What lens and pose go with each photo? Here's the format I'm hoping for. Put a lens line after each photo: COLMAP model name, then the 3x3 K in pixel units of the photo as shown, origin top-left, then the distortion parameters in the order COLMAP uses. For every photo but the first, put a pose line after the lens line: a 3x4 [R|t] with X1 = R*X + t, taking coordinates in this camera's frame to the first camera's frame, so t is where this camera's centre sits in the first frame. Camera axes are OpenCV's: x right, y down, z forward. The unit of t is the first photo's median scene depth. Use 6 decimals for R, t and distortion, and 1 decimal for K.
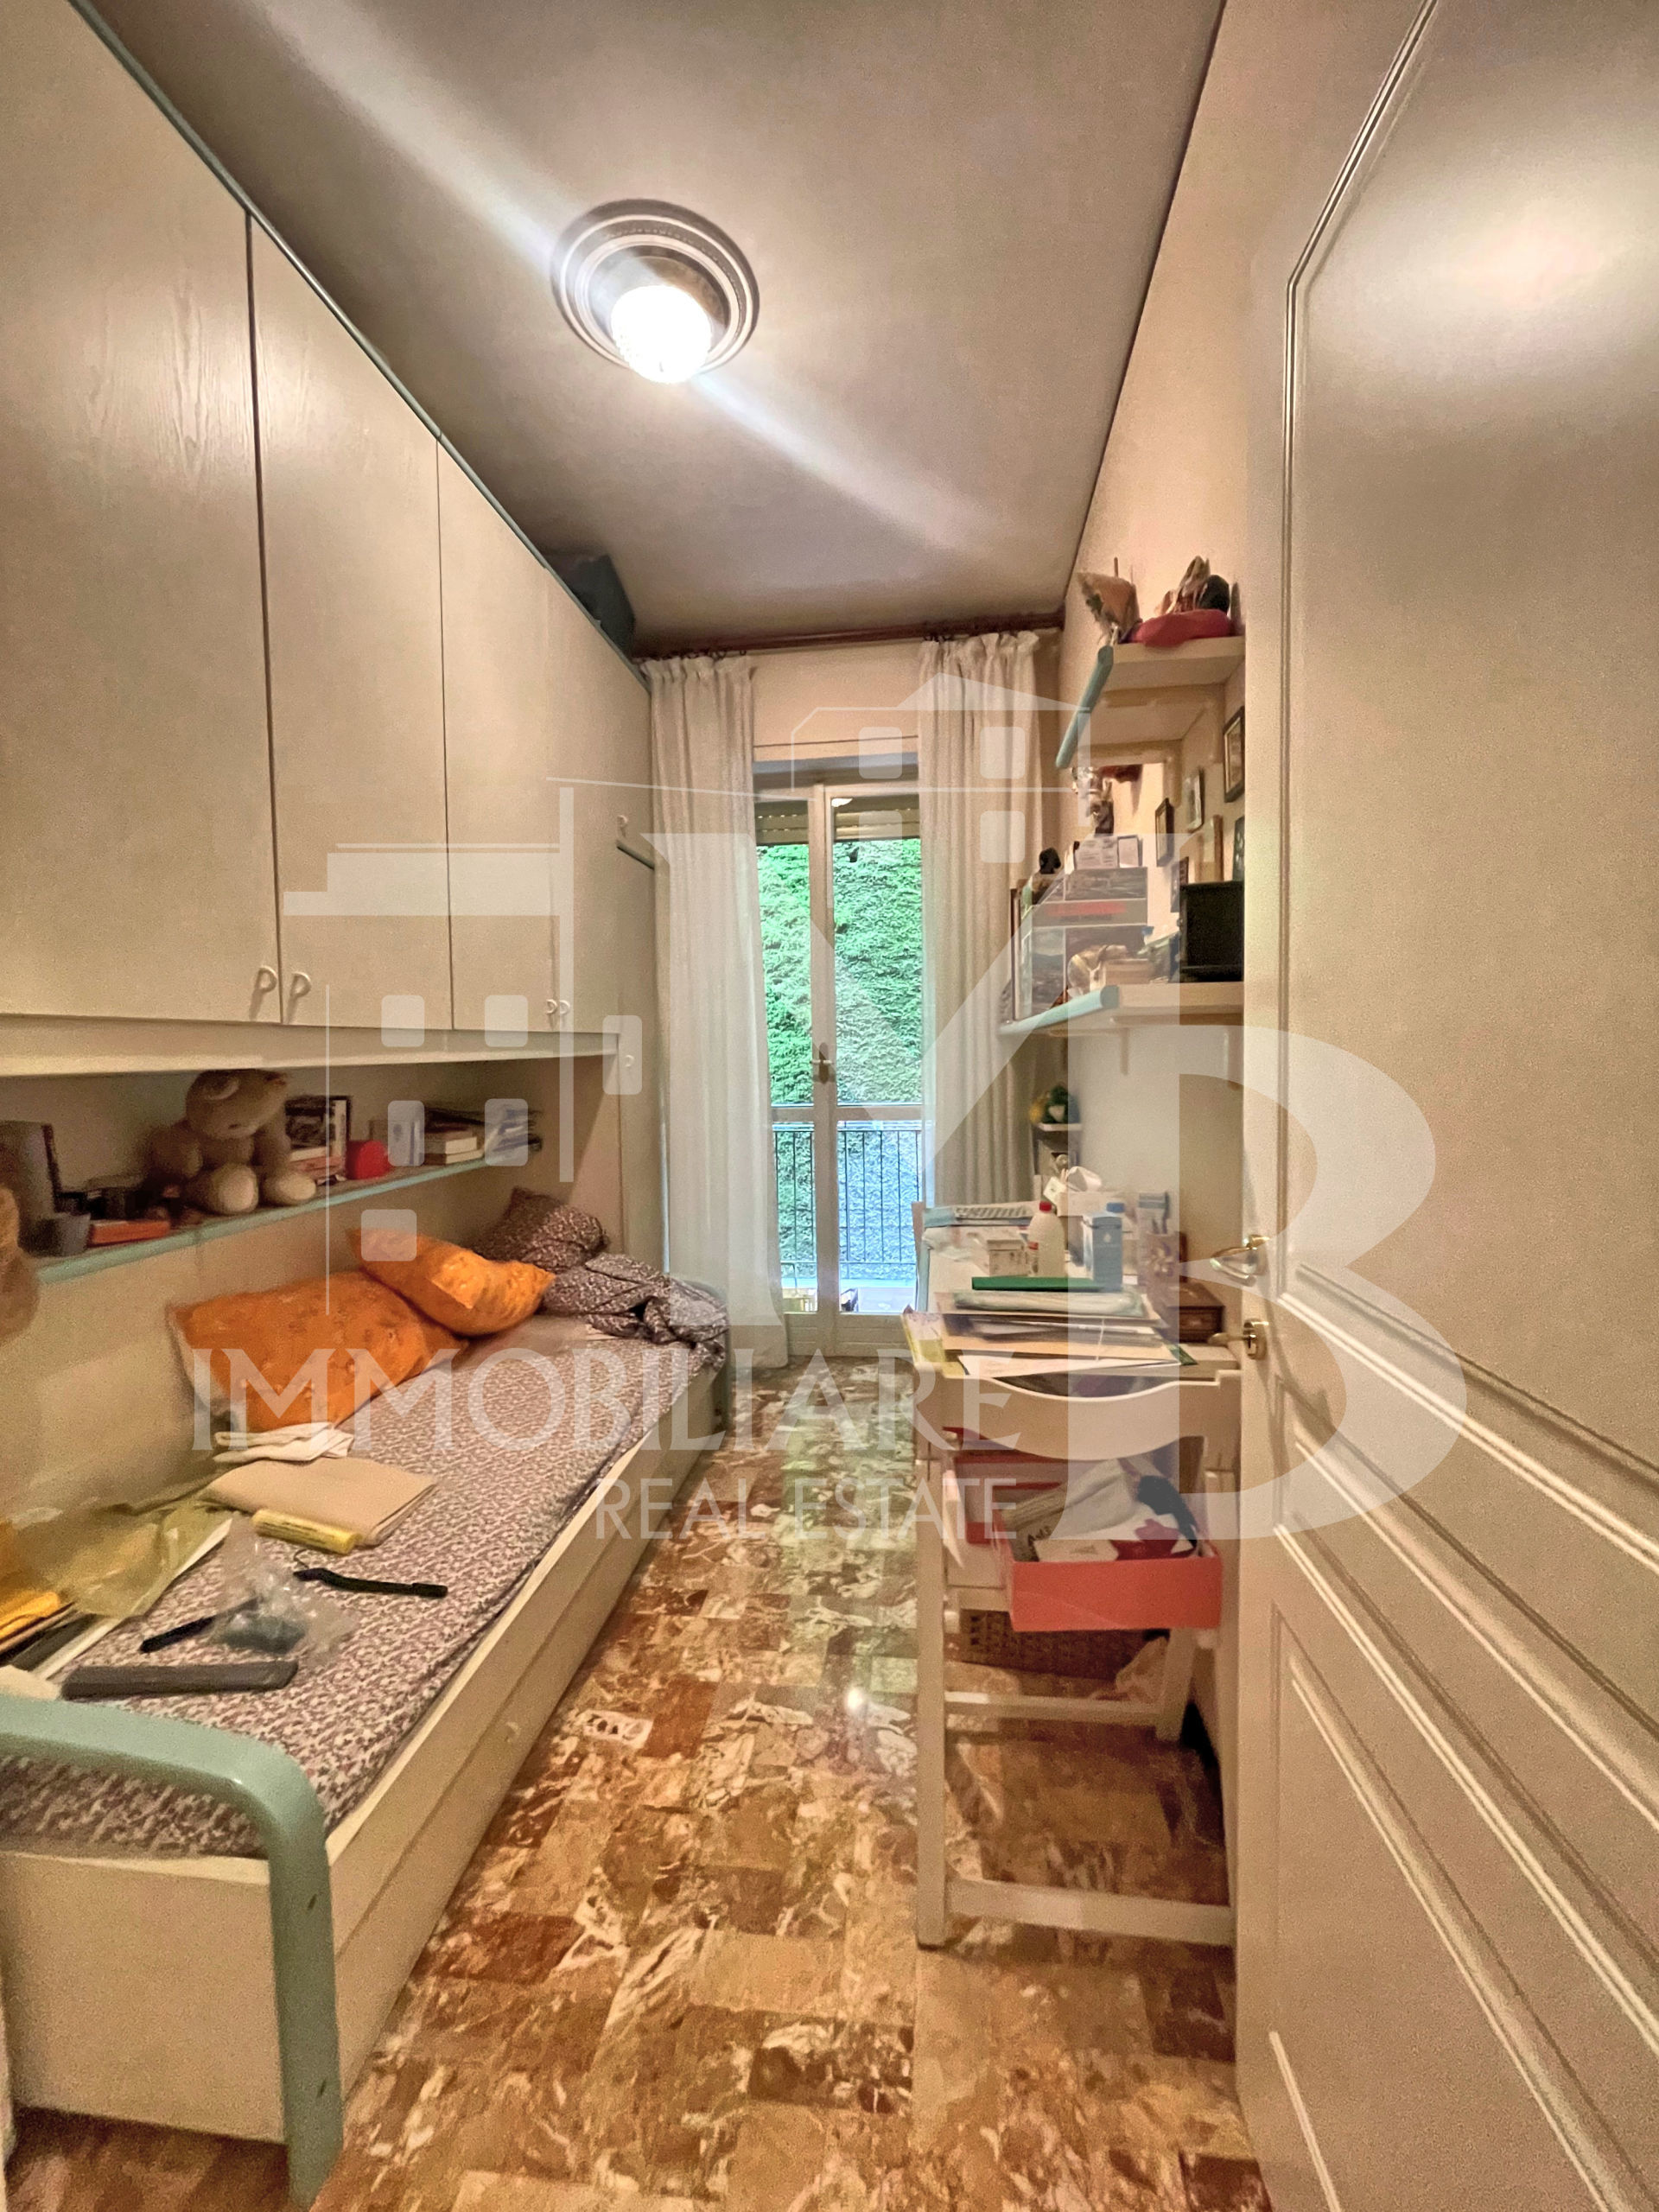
lens RADIAL K [[881.6, 0, 834.2], [0, 881.6, 1104.9], [0, 0, 1]] dist [-0.017323, 0.009628]
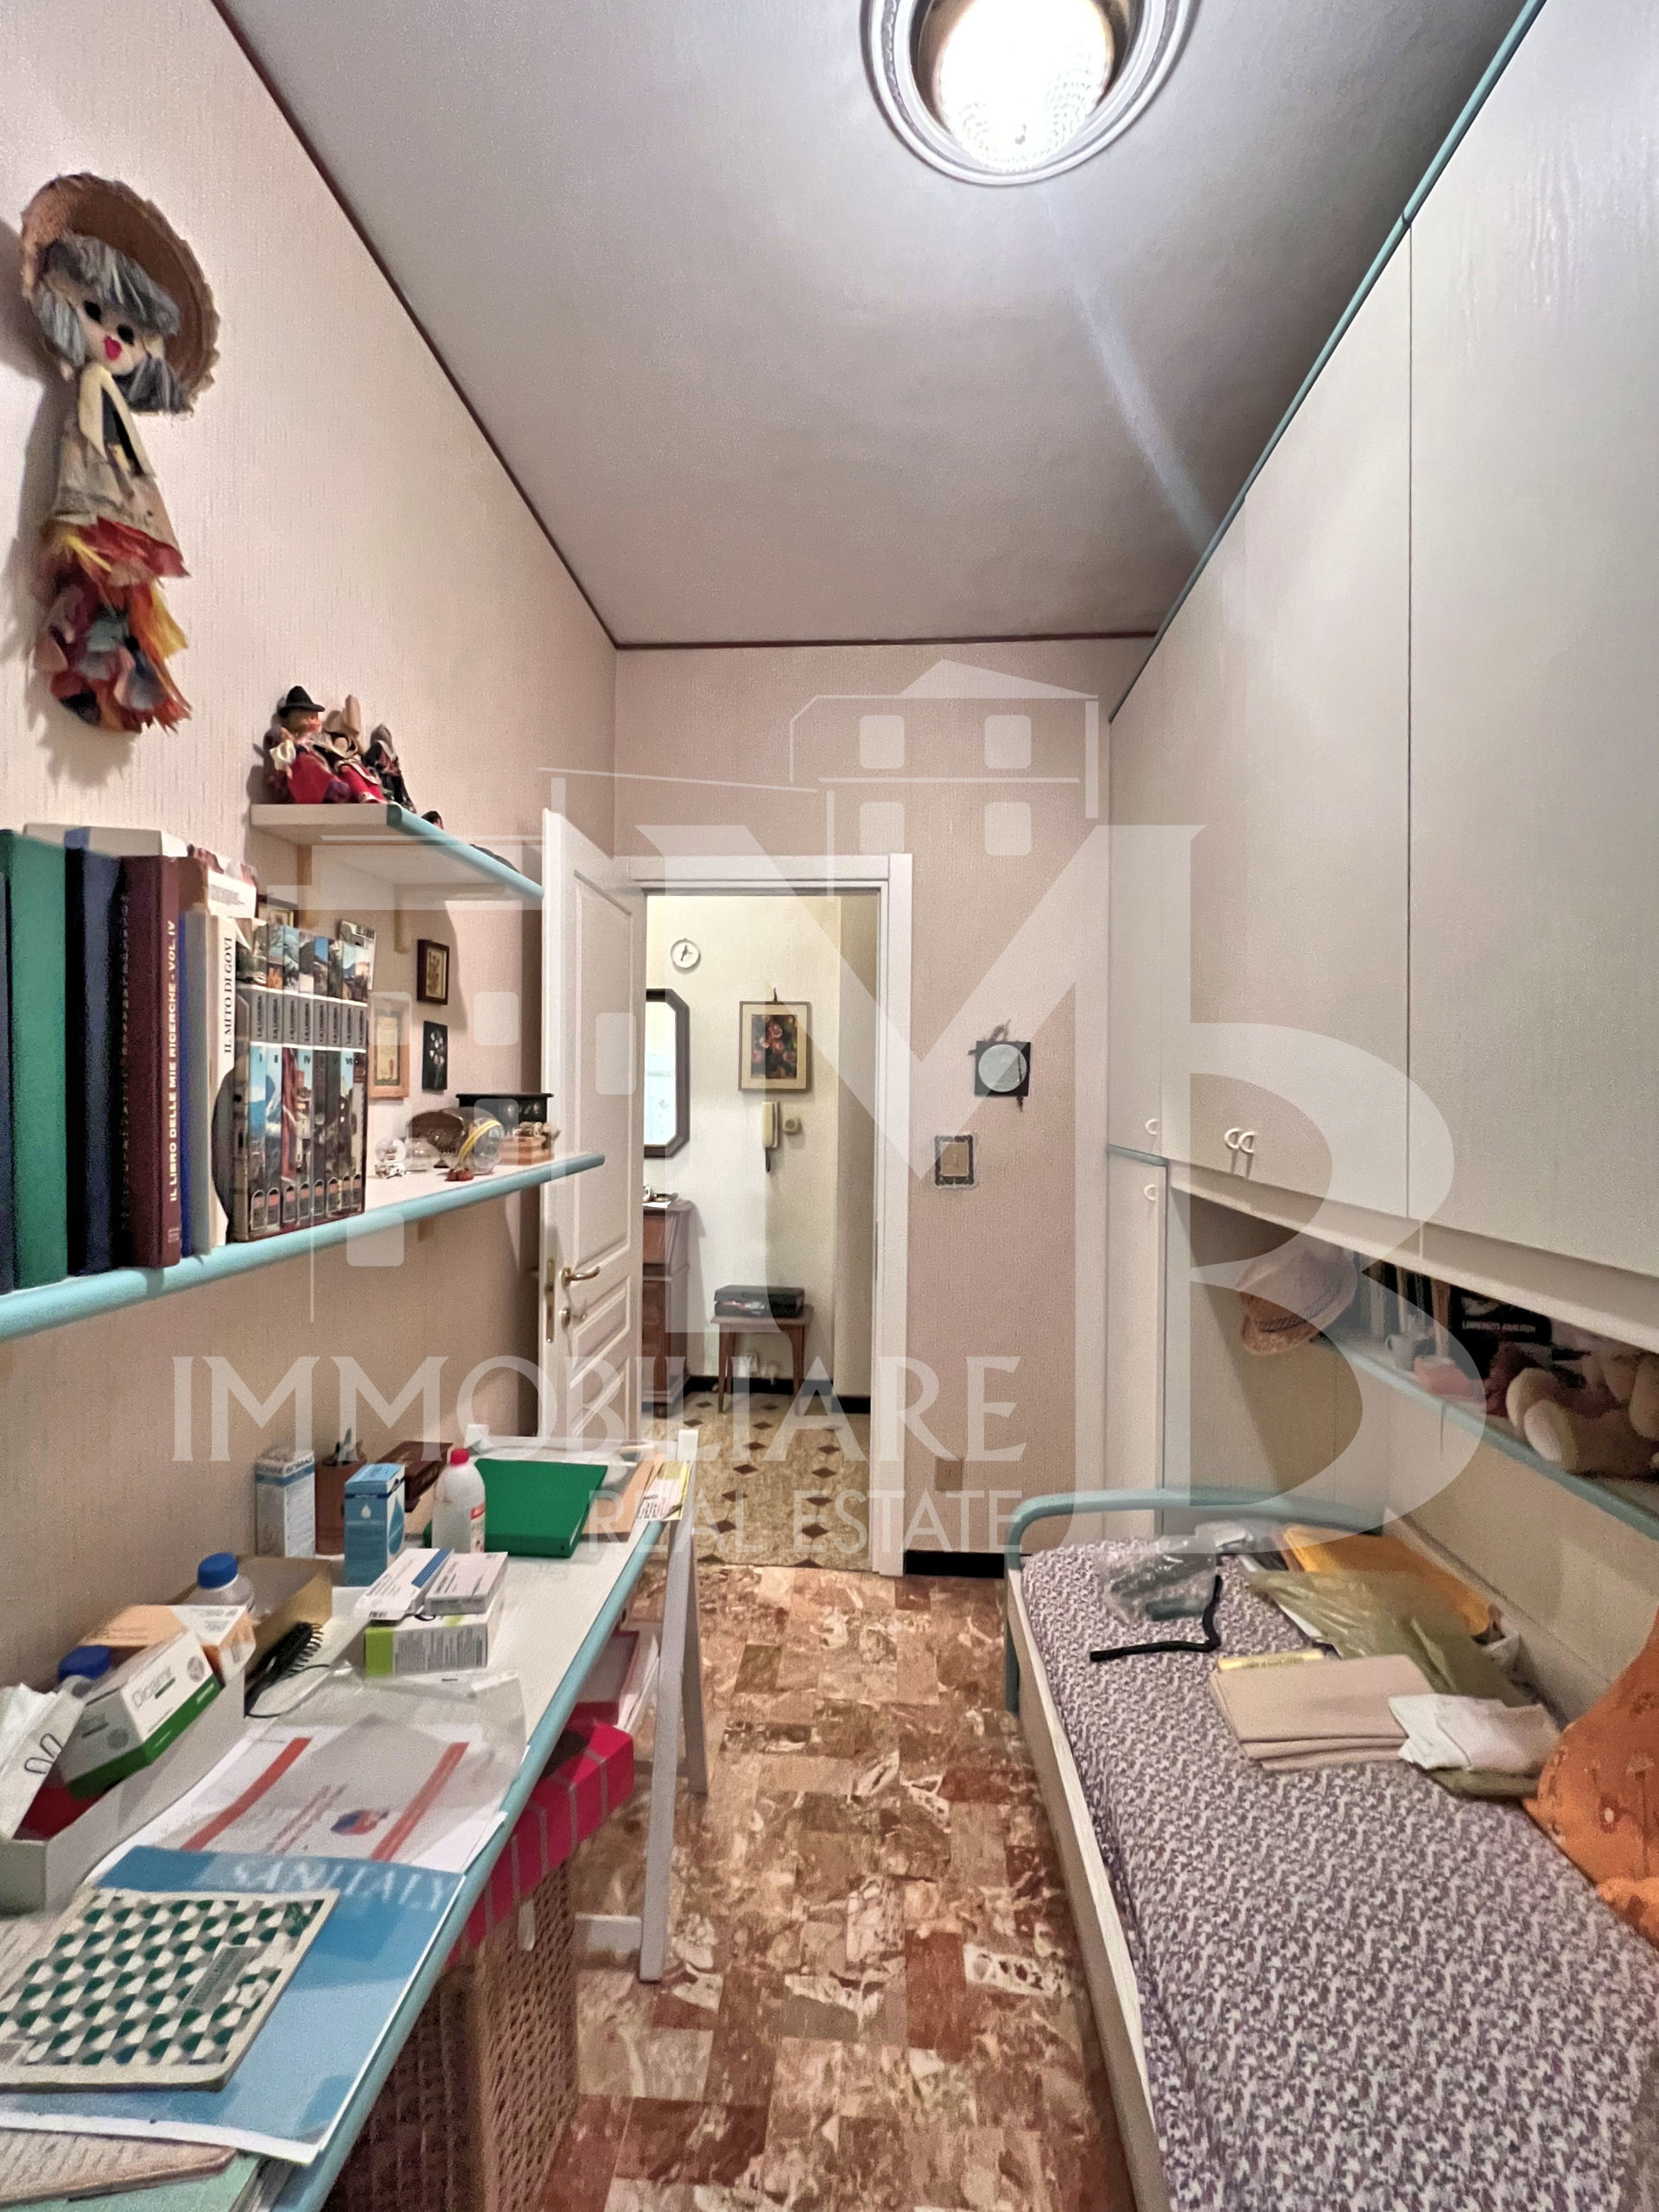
lens RADIAL K [[882.1, 0, 830.9], [0, 882.1, 1096.9], [0, 0, 1]] dist [-0.001472, -0.000144]
pose [[-0.998231, 0.005690, -0.059186, -0.025610], [0.001037, 0.996925, 0.078357, -0.269673], [0.059450, 0.078158, -0.995167, 1.956712]]
